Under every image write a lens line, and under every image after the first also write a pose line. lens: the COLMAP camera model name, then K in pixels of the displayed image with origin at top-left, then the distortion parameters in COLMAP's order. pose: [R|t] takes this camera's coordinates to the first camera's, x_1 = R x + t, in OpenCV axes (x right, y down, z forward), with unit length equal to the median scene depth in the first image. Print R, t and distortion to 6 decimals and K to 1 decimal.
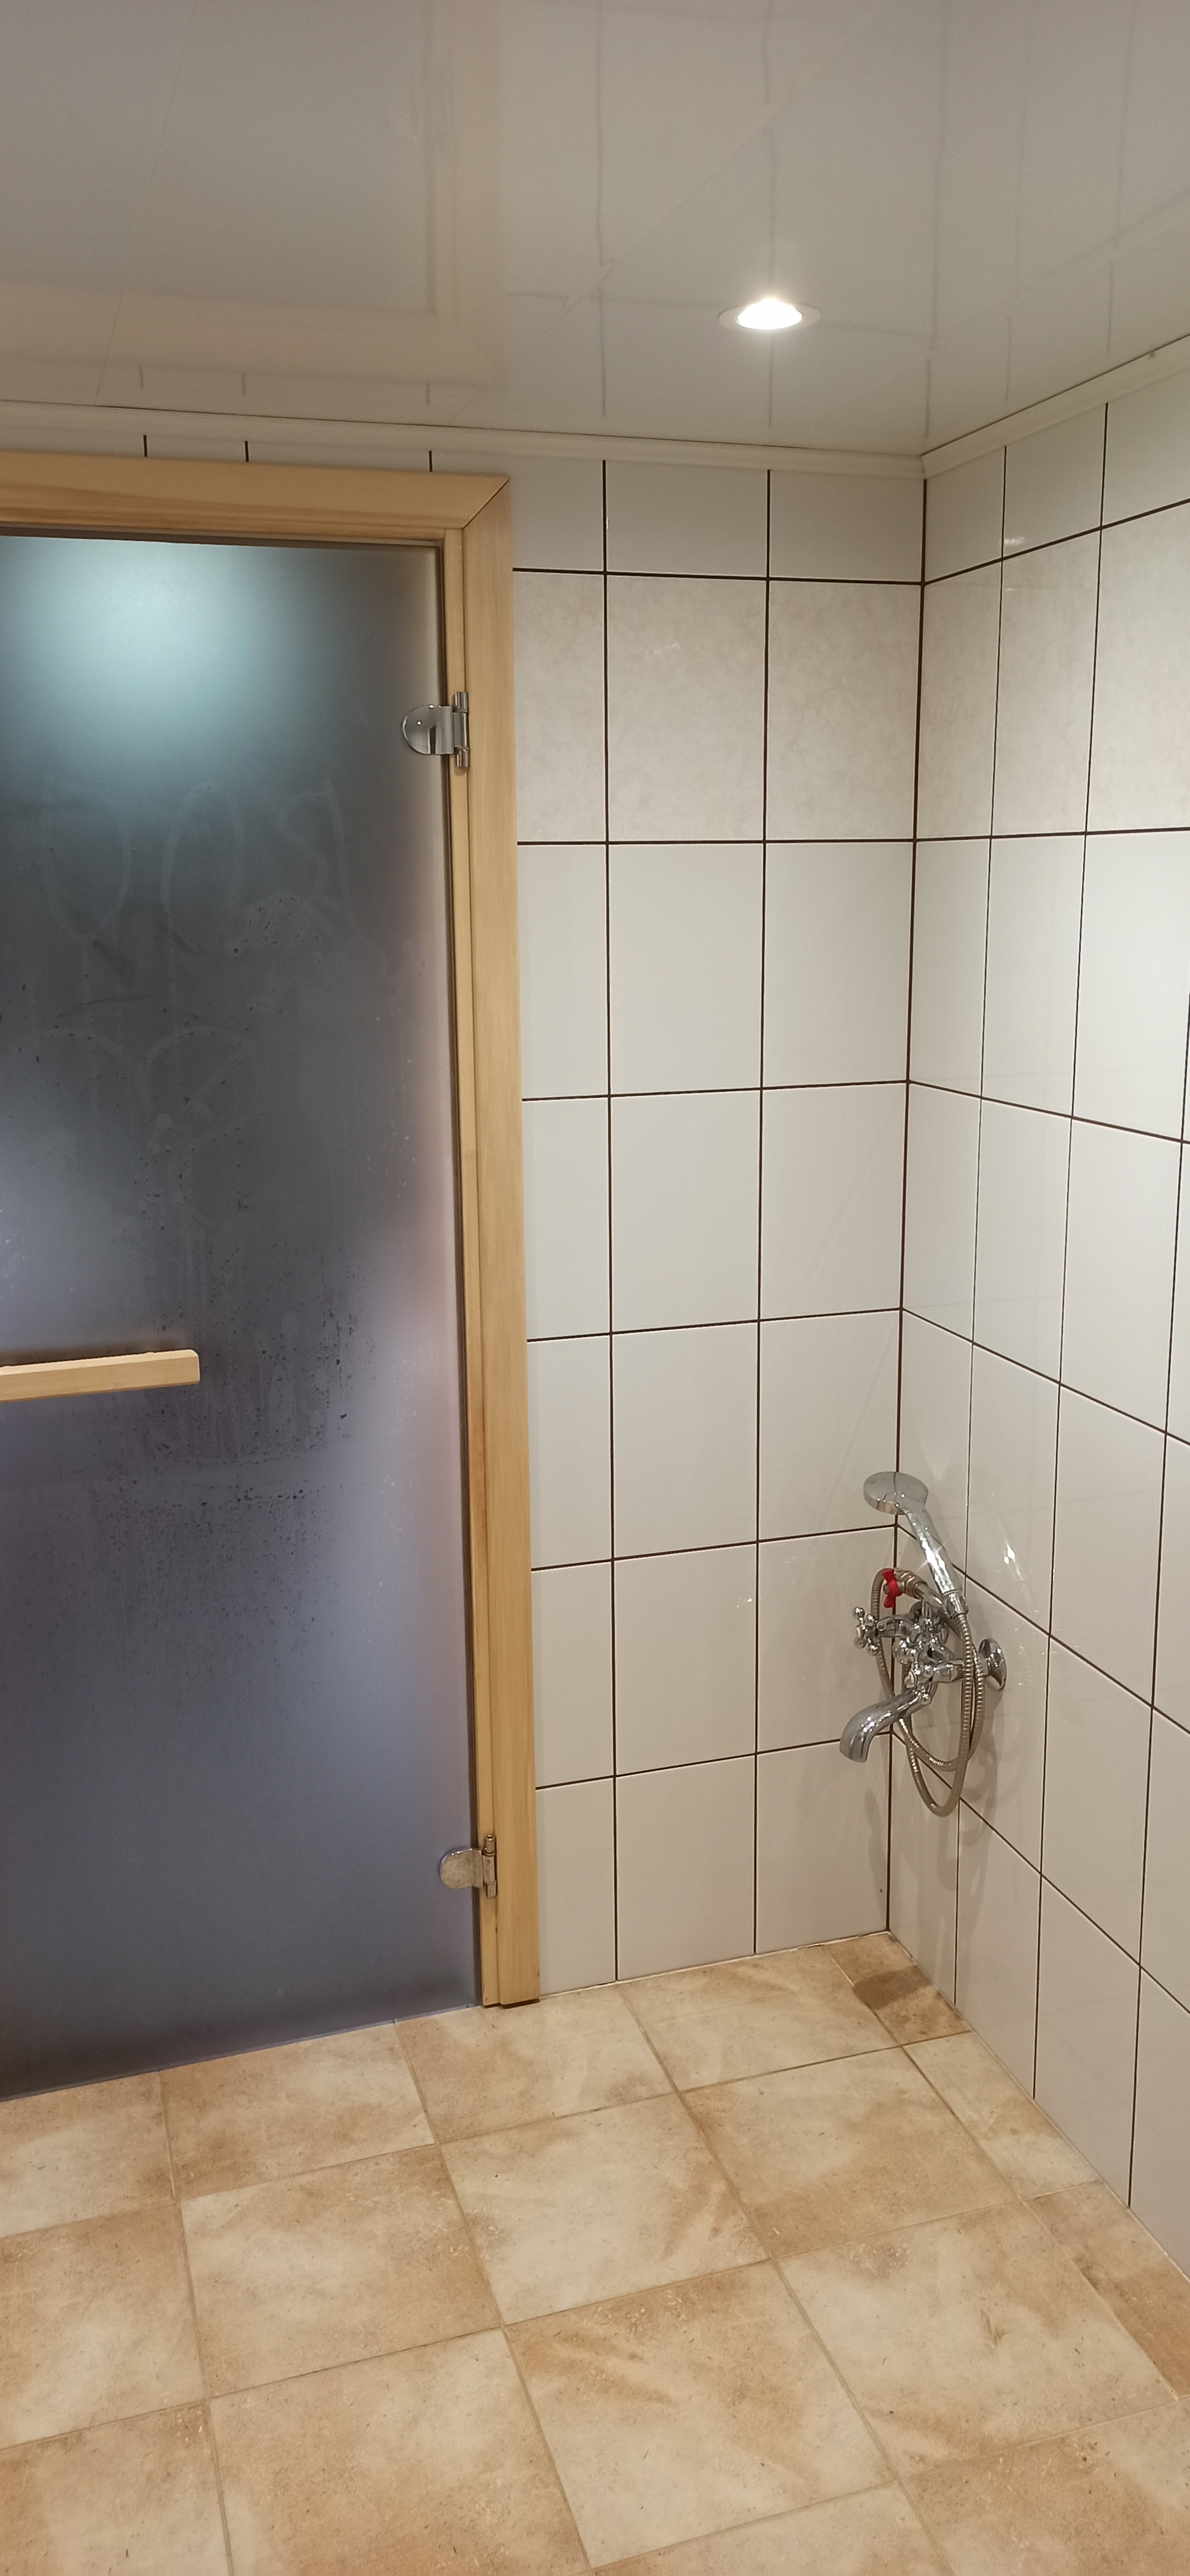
lens RADIAL K [[1916.0, 0, 600.5], [0, 1916.0, 1285.6], [0, 0, 1]] dist [0.001234, 0.000495]
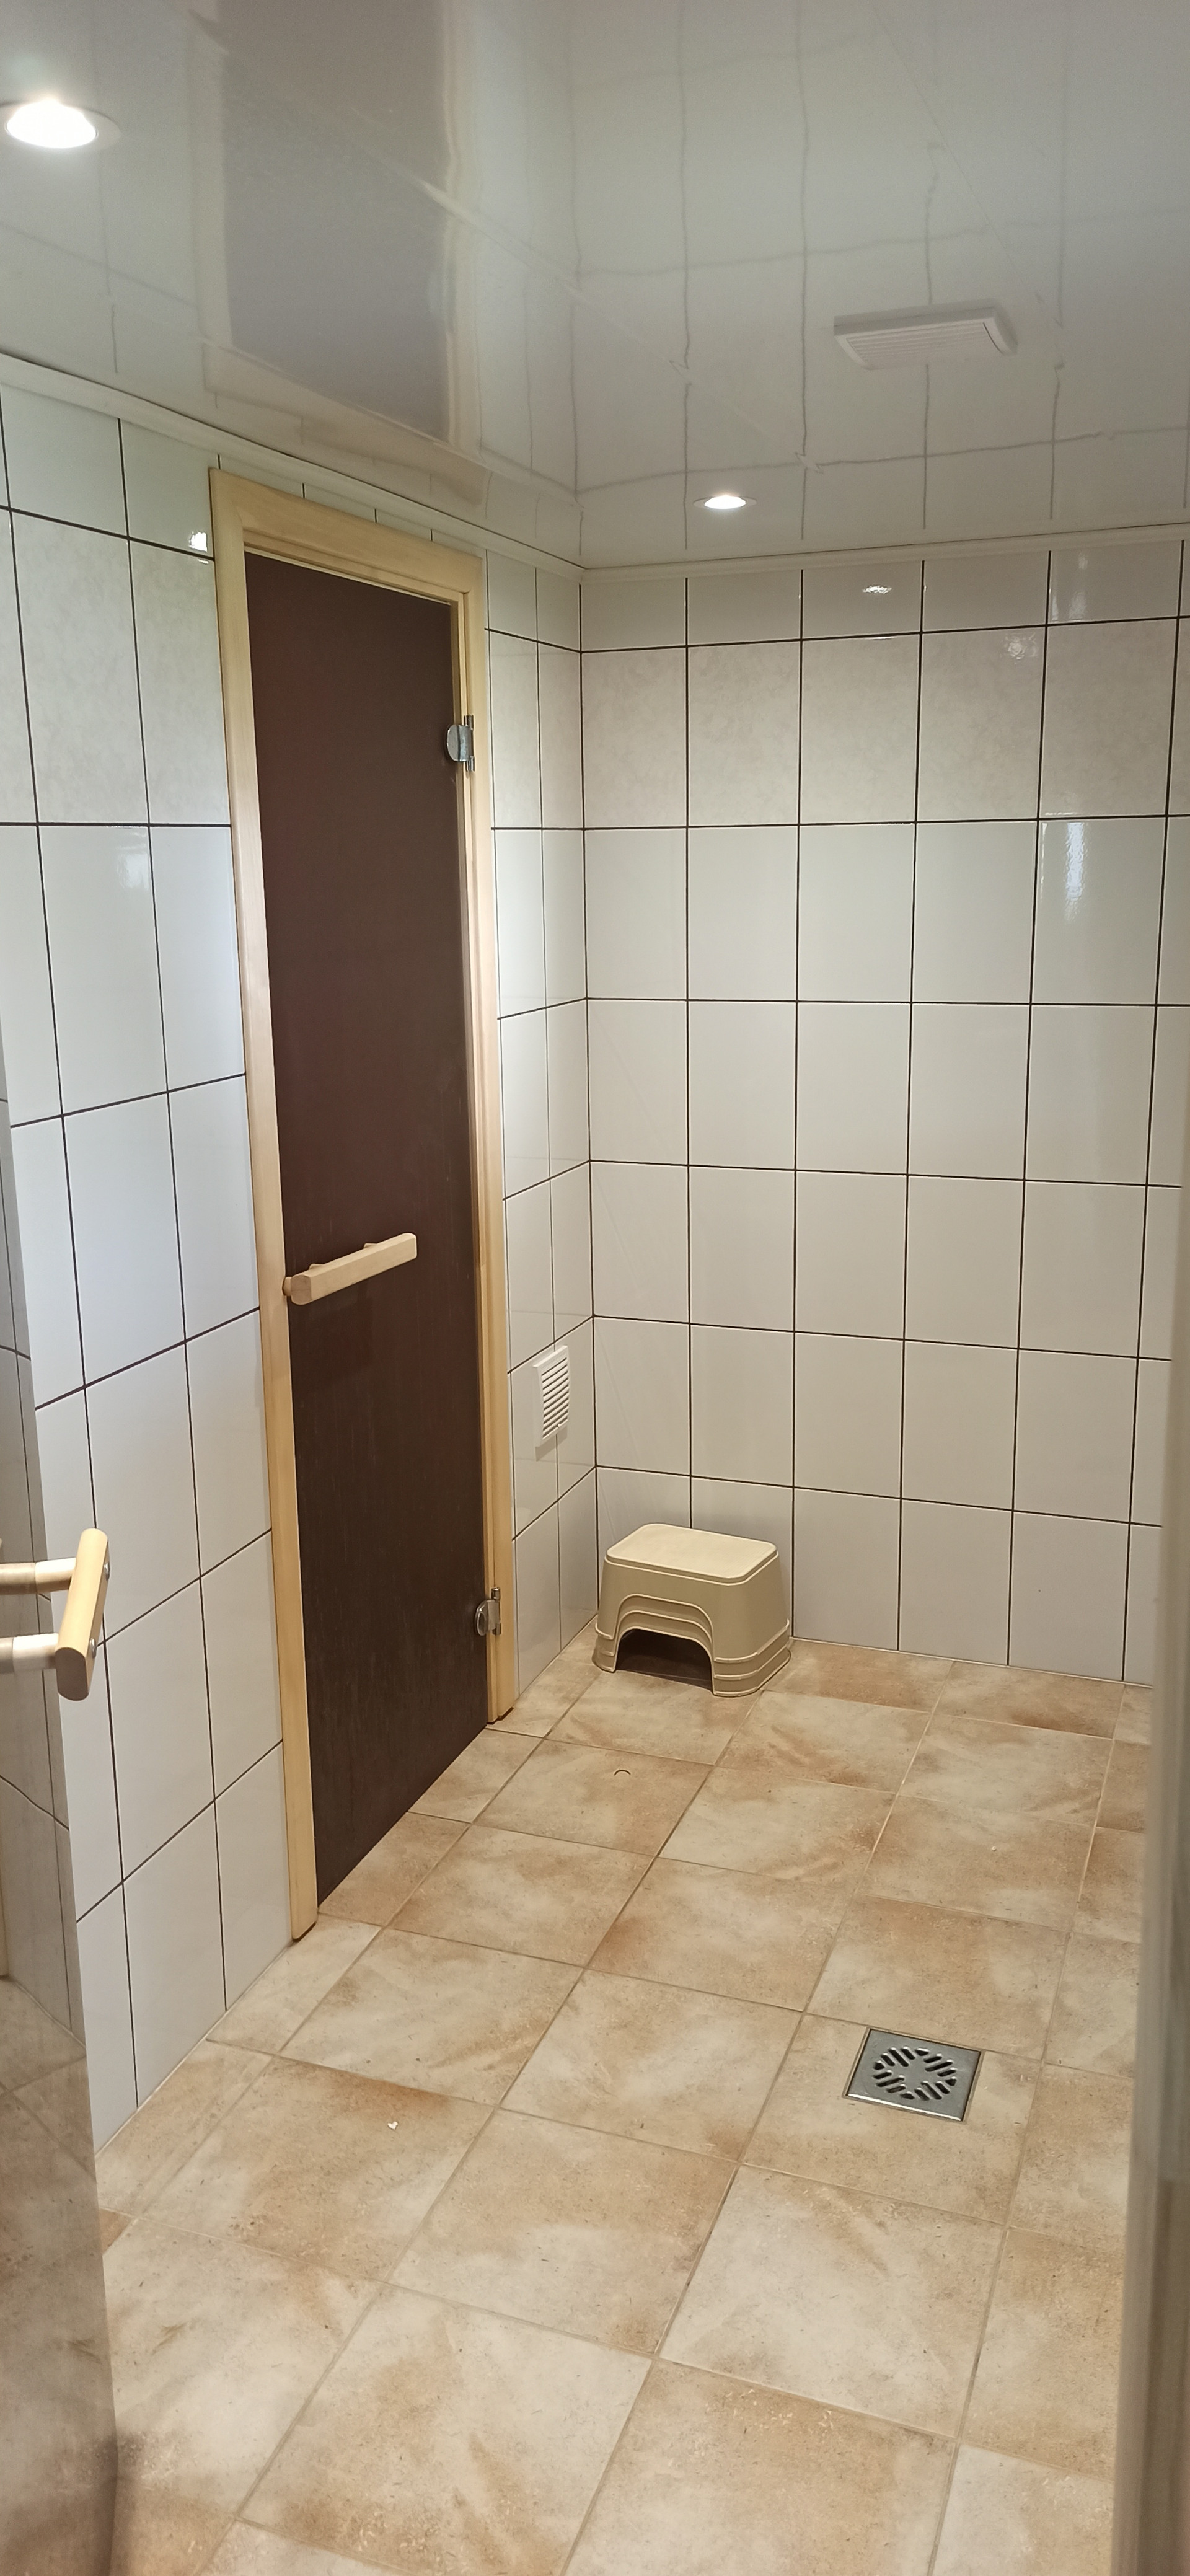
lens RADIAL K [[1916.0, 0, 596.7], [0, 1916.0, 1287.6], [0, 0, 1]] dist [0.001234, 0.000495]
pose [[-0.791425, -0.120800, 0.599211, -0.542204], [0.152589, 0.910202, 0.385031, -0.323119], [-0.591914, 0.396156, -0.701924, 1.464993]]
